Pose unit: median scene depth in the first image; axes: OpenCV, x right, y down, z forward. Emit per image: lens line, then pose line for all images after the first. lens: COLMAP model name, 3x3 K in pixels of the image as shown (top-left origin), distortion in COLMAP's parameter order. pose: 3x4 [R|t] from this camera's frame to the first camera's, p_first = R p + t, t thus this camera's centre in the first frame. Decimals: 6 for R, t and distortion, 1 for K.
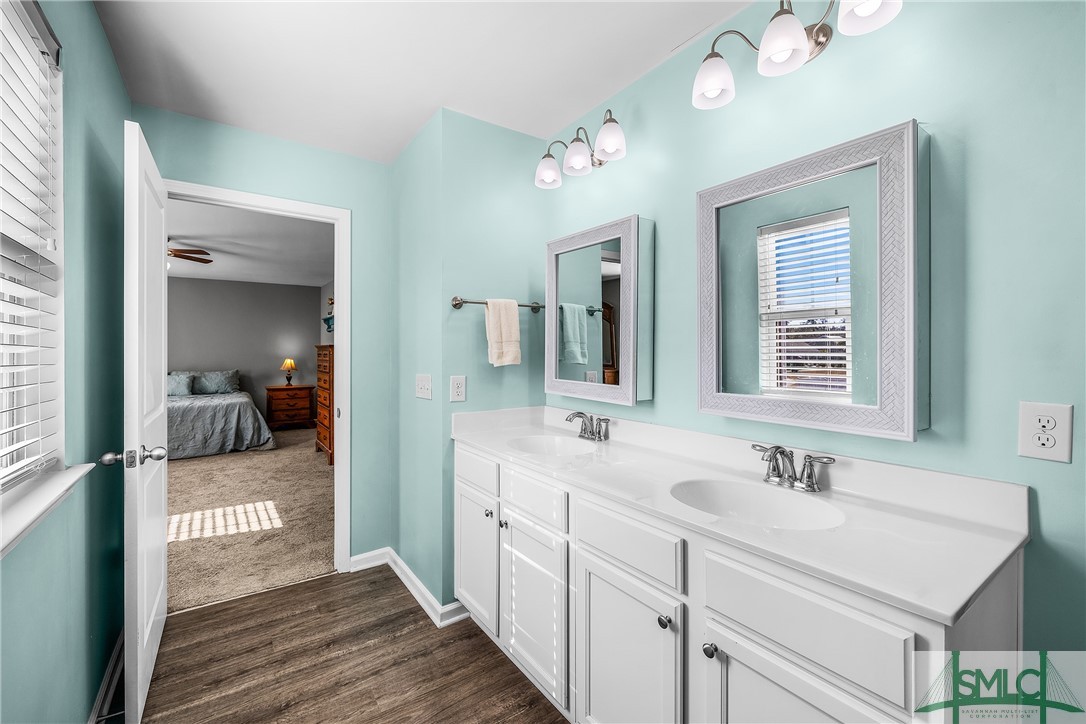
lens RADIAL K [[456.5, 0, 545.5], [0, 456.5, 349.5], [0, 0, 1]] dist [-0.002332, -0.000208]
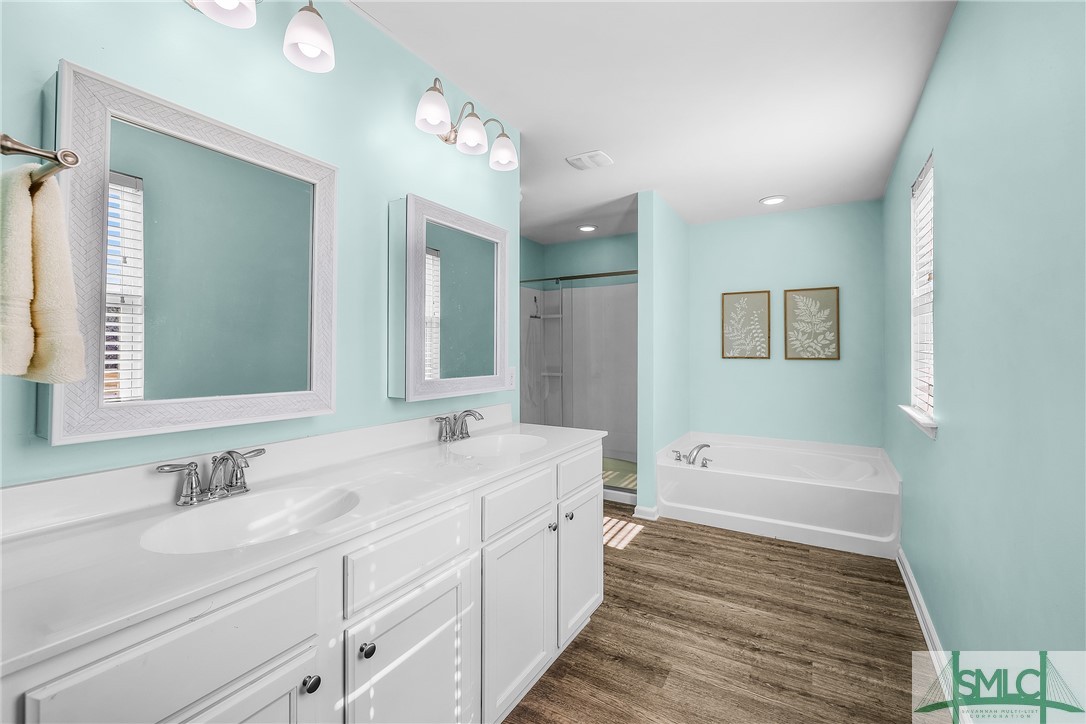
lens RADIAL K [[460.9, 0, 542.4], [0, 460.9, 348.0], [0, 0, 1]] dist [0.002278, 0.000528]
pose [[-0.399289, 0.010081, 0.916770, -0.739477], [-0.003707, 0.999914, -0.012609, 0.024128], [-0.916817, -0.008433, -0.399217, 1.099283]]
